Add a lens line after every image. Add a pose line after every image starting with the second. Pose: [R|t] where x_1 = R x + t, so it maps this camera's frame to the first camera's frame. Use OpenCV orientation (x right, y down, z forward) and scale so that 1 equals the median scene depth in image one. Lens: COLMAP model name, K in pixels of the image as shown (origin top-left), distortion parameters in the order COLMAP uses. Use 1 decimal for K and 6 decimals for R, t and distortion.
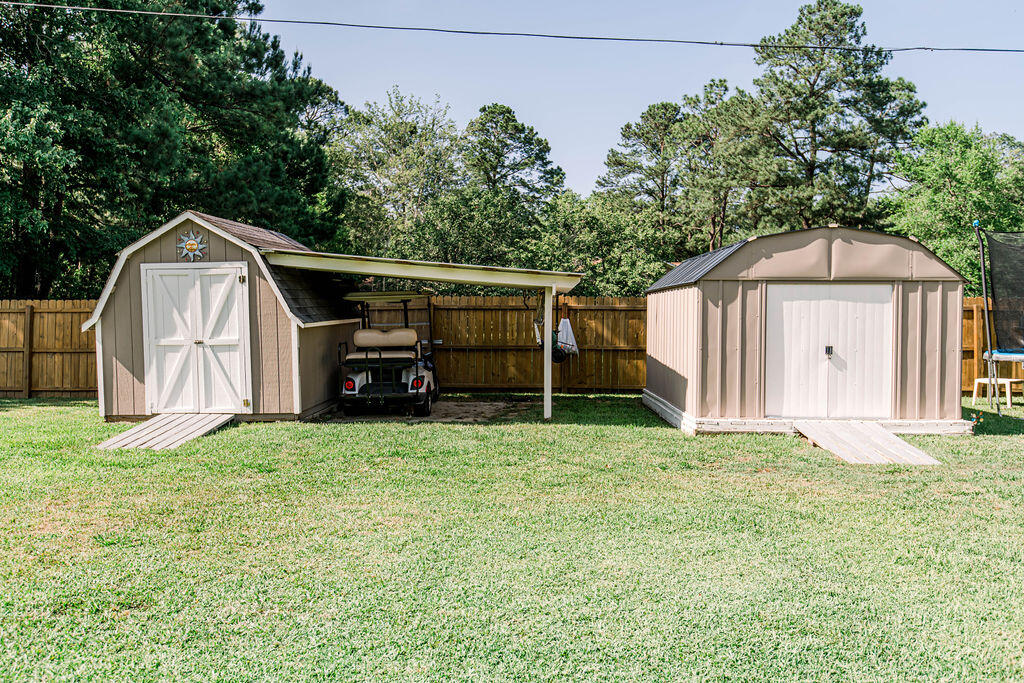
lens RADIAL K [[881.3, 0, 512.0], [0, 881.3, 341.5], [0, 0, 1]] dist [-0.000507, -0.000033]
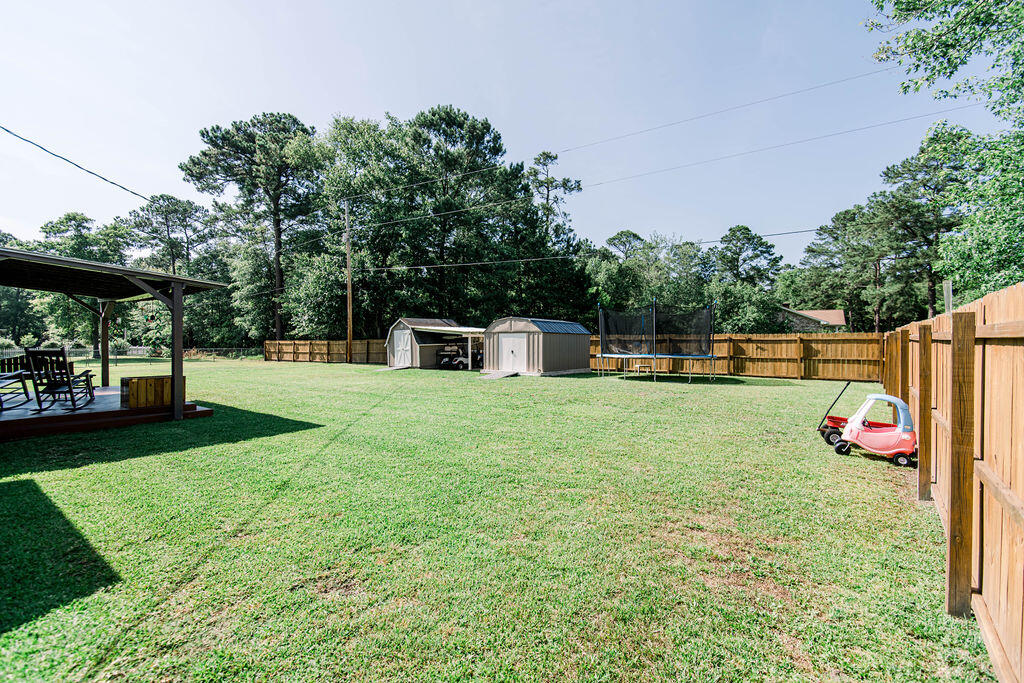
lens RADIAL K [[461.8, 0, 512.0], [0, 461.8, 341.5], [0, 0, 1]] dist [0.045823, -0.027423]
pose [[0.822934, -0.008899, -0.568067, 1.168041], [-0.008956, 0.999550, -0.028633, 0.019199], [0.568066, 0.028651, 0.822484, -0.450889]]
